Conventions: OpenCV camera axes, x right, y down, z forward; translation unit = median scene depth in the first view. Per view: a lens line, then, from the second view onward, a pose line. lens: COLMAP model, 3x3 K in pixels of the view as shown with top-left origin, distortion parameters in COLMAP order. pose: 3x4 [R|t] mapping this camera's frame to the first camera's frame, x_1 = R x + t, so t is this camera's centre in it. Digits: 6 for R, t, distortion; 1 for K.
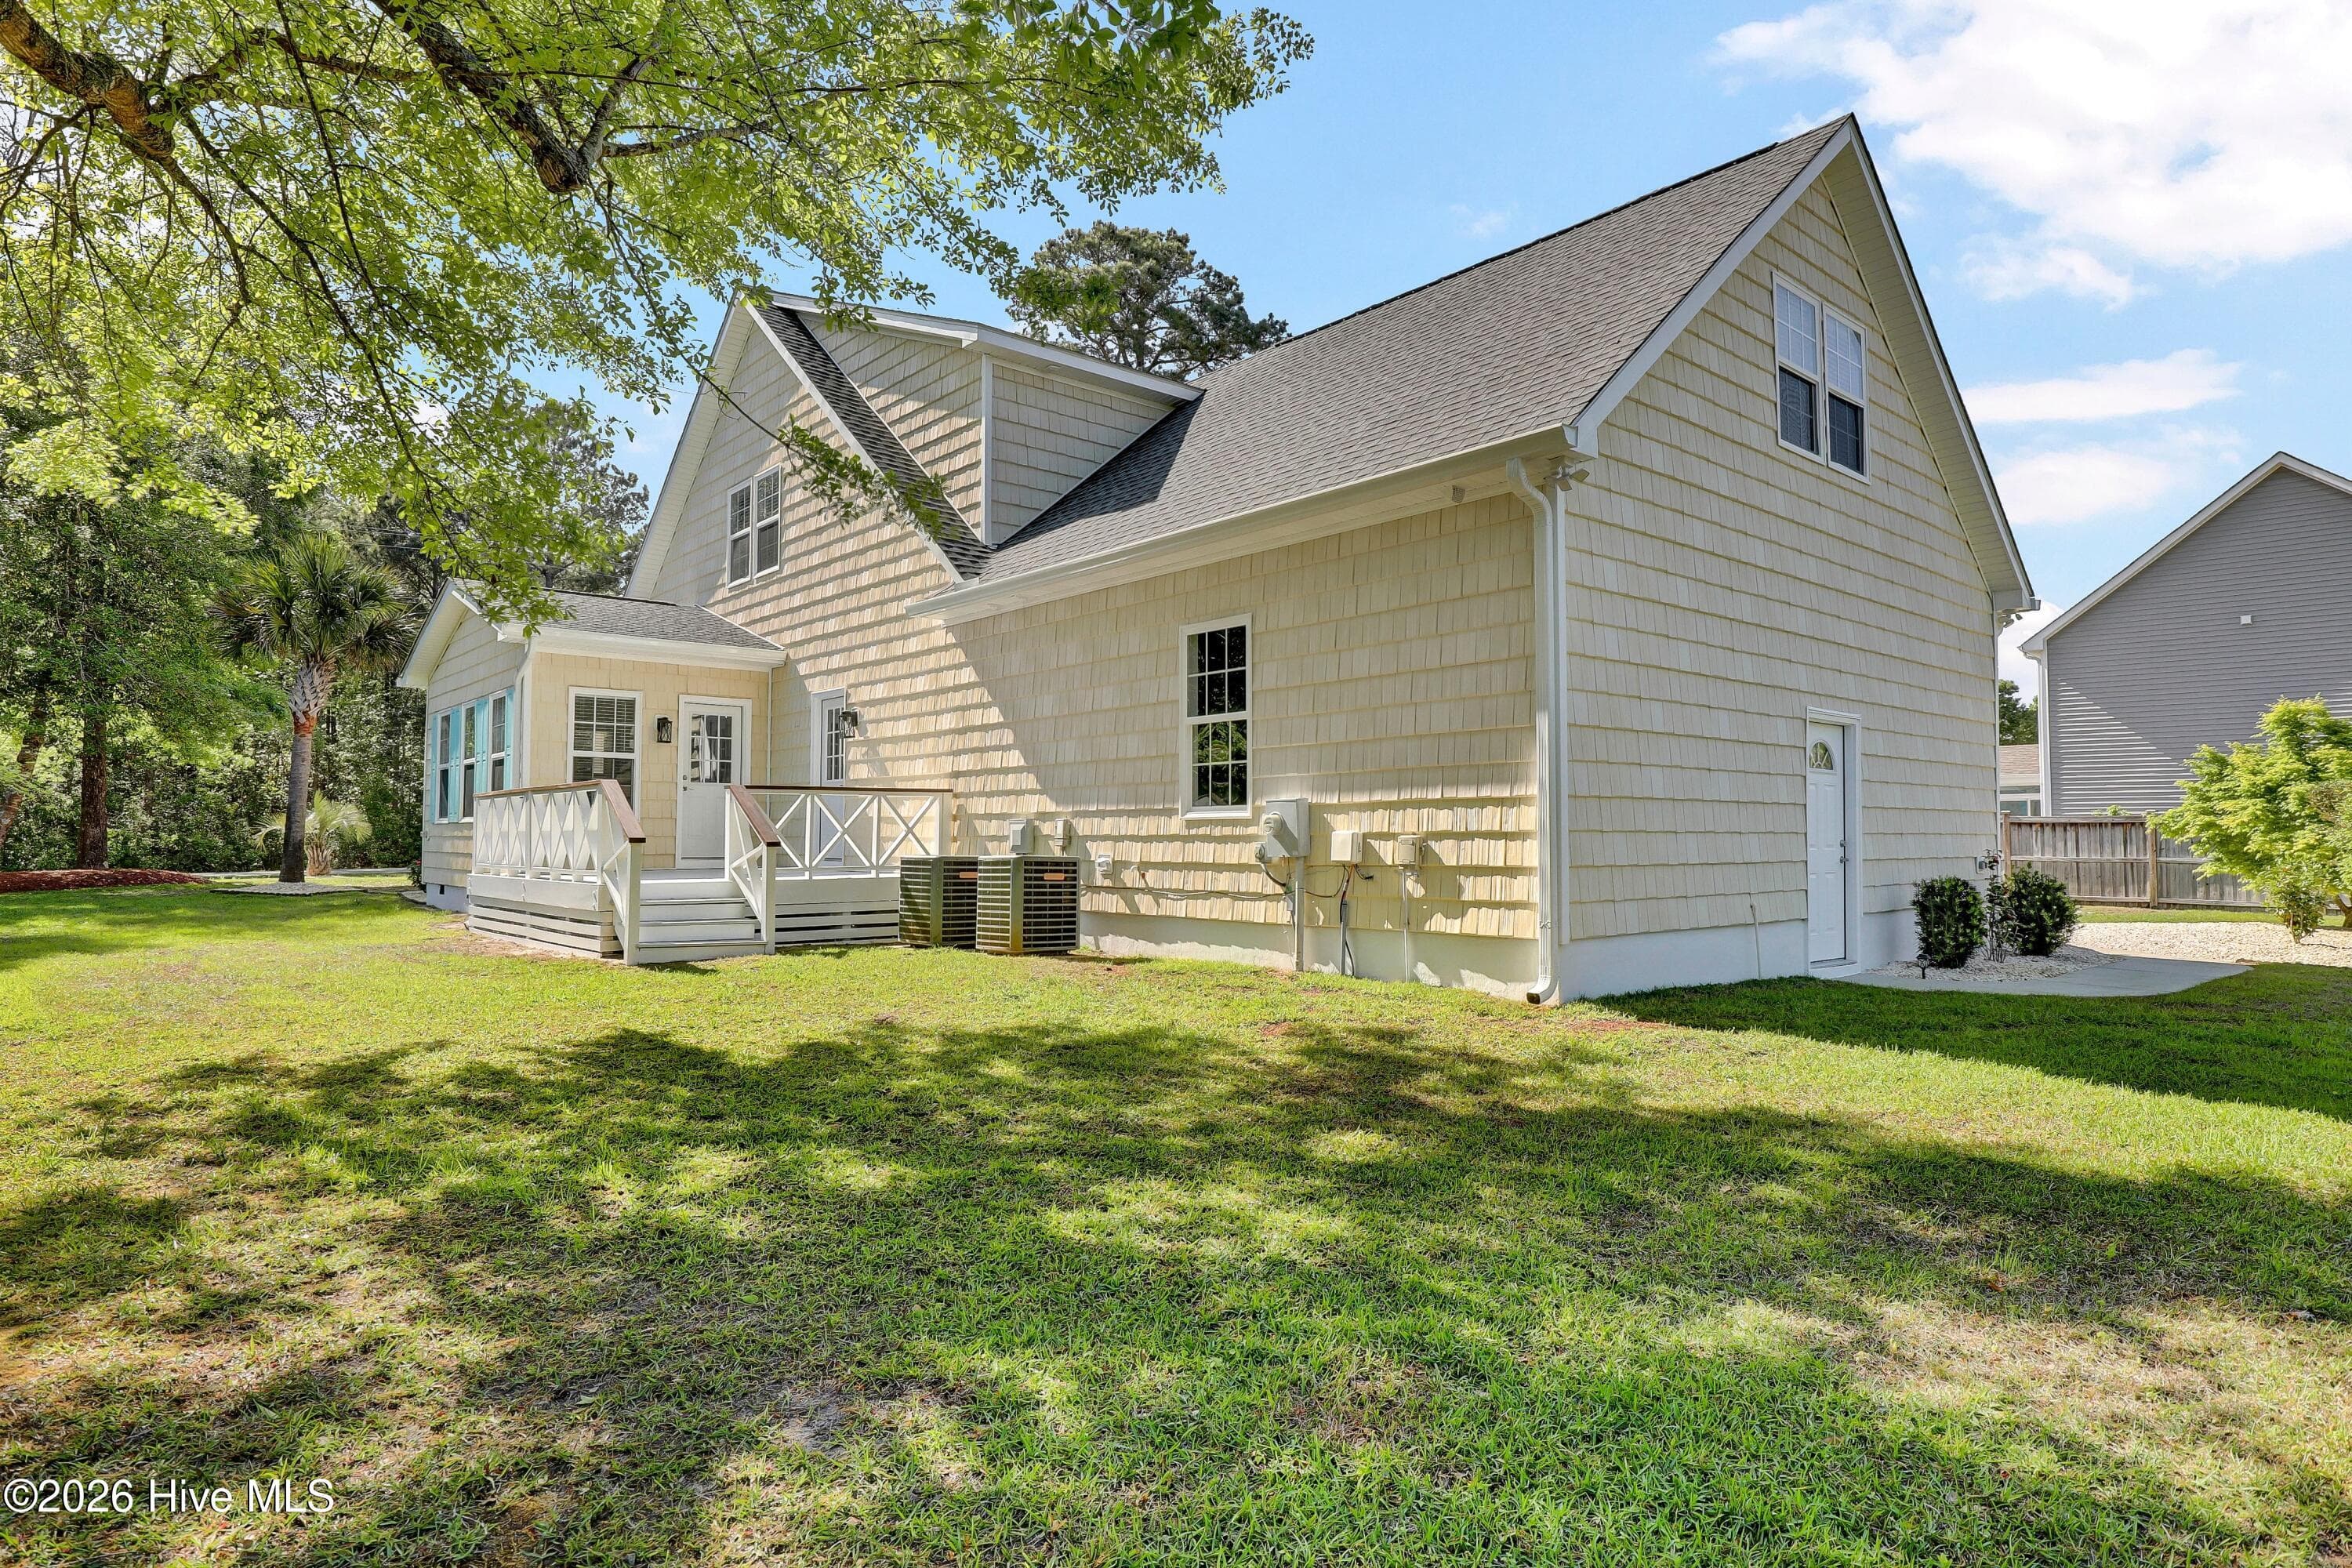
lens RADIAL K [[1127.3, 0, 1176.0], [0, 1127.3, 784.0], [0, 0, 1]] dist [0.004189, 0.000989]
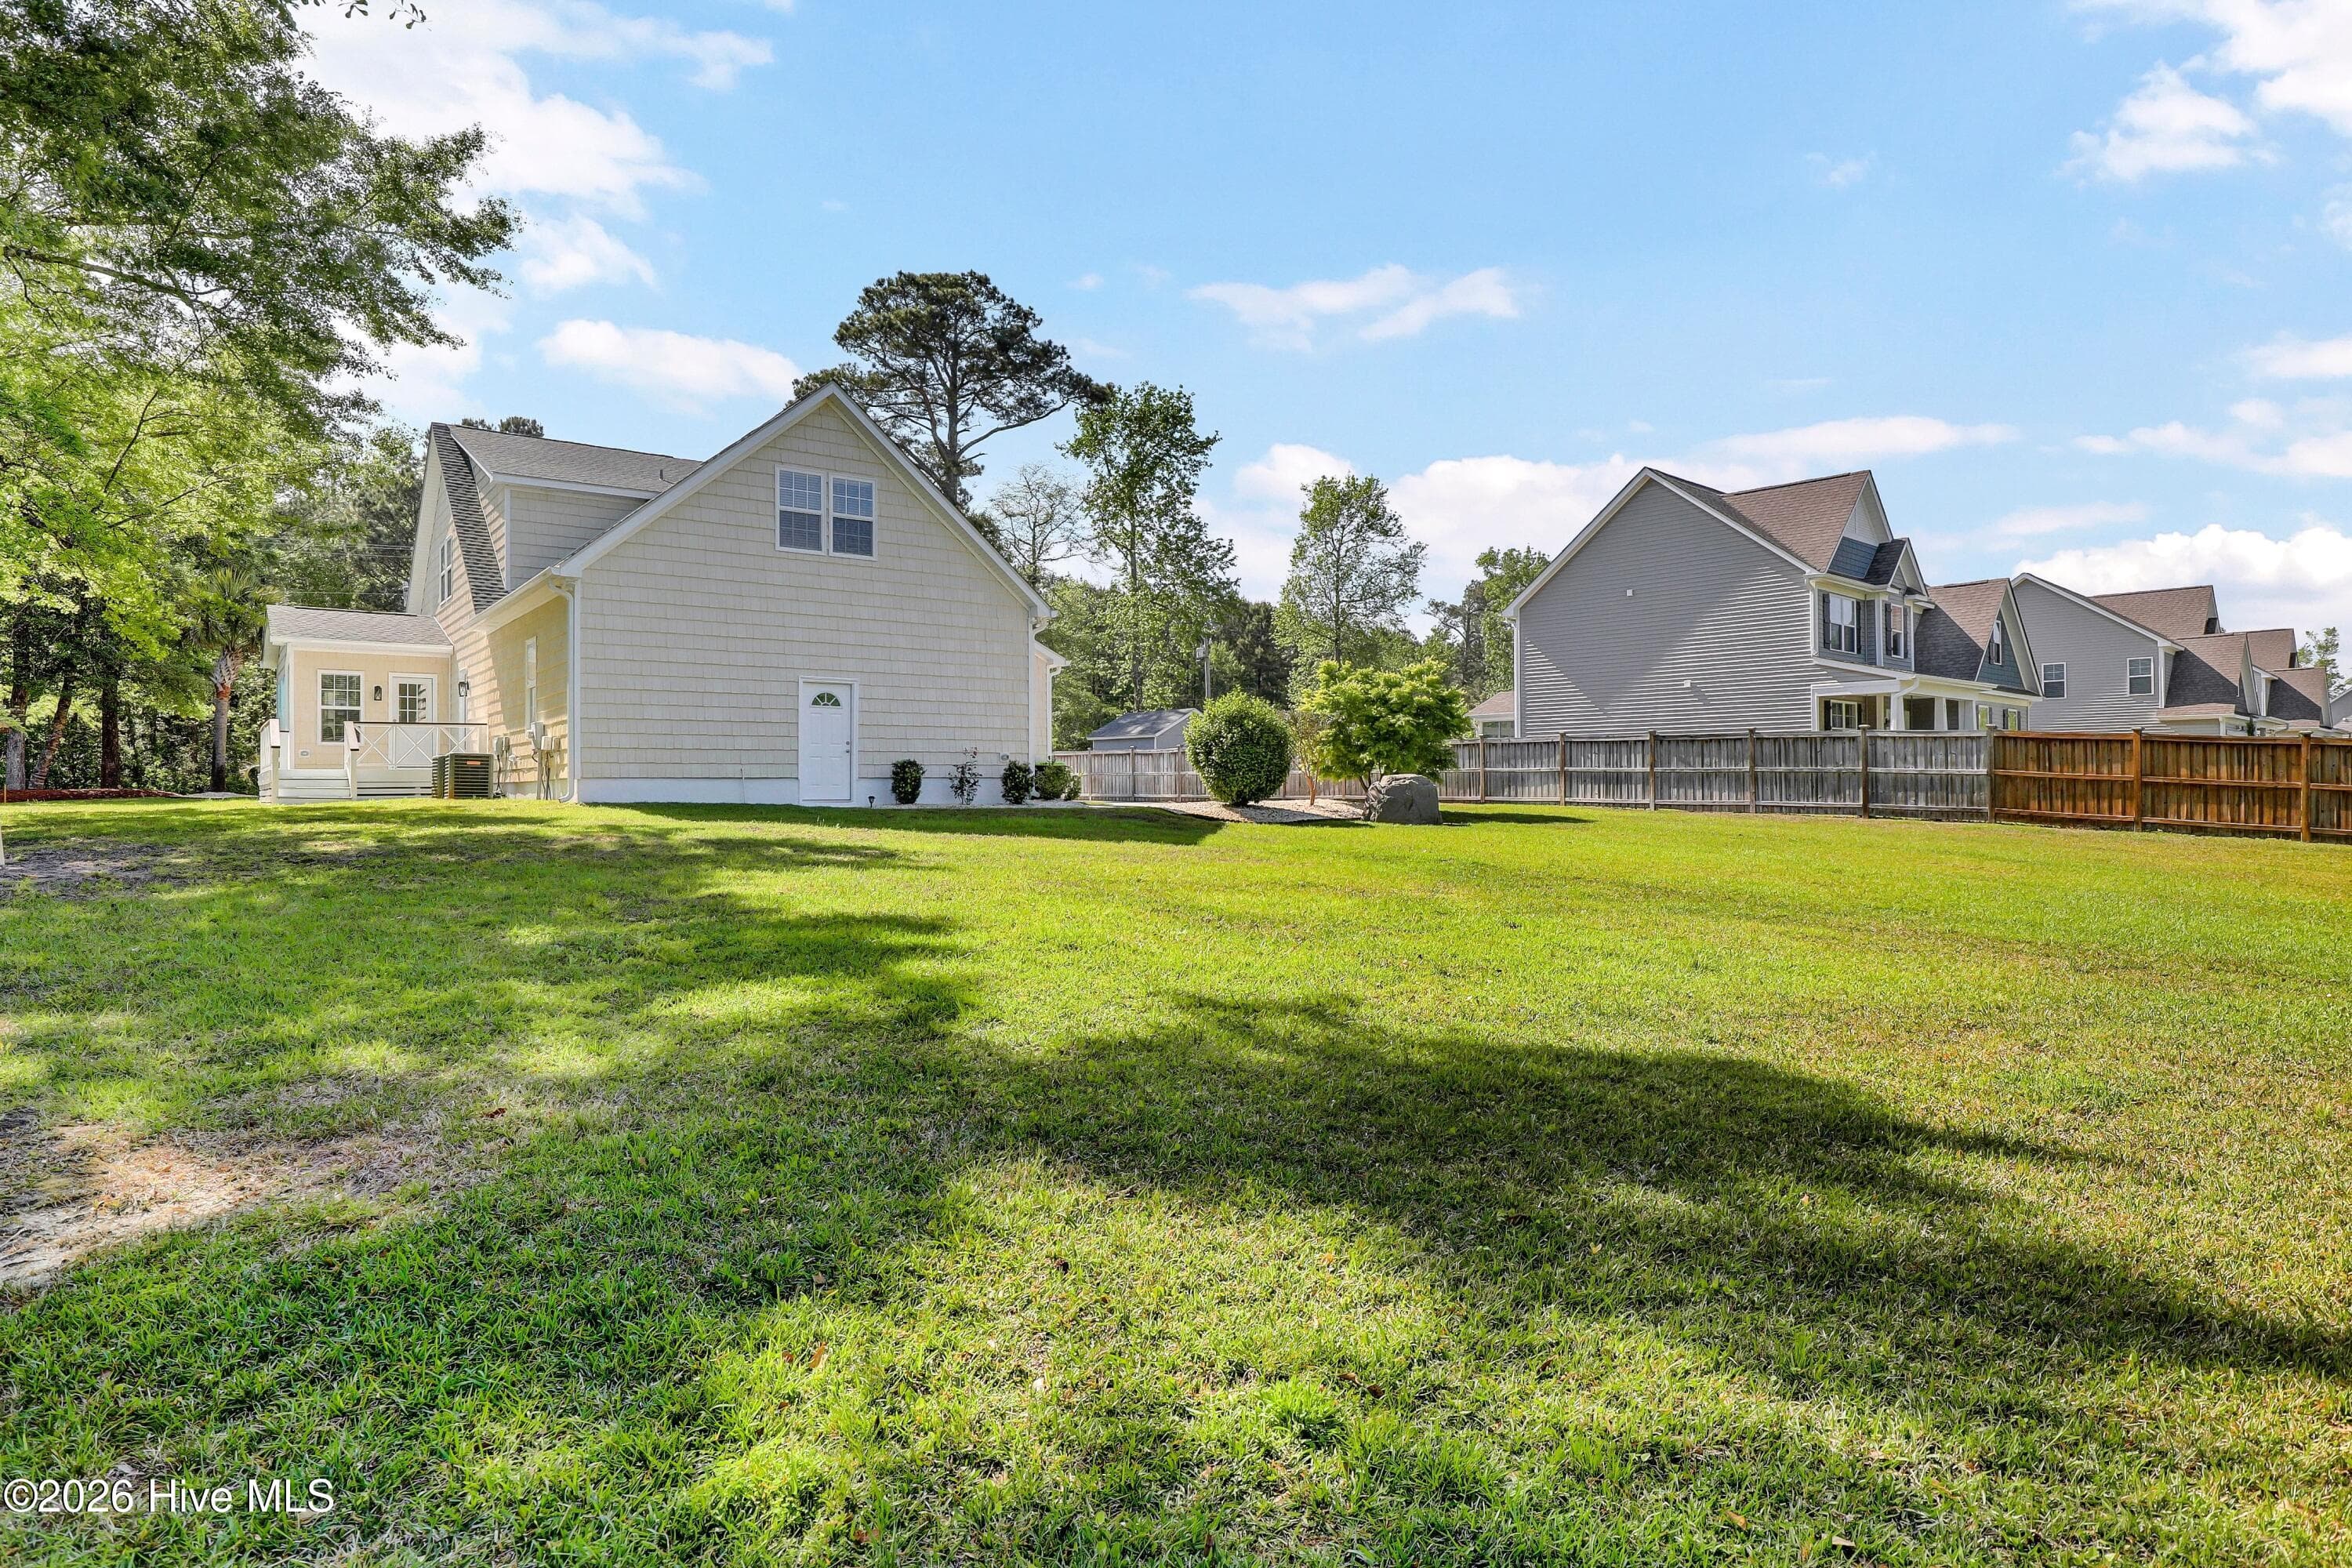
lens RADIAL K [[1127.3, 0, 1176.0], [0, 1127.3, 784.0], [0, 0, 1]] dist [0.004189, 0.000989]
pose [[0.997970, -0.008602, -0.063099, 0.893625], [0.011220, 0.999086, 0.041251, 0.034723], [0.062687, -0.041876, 0.997154, -0.677307]]
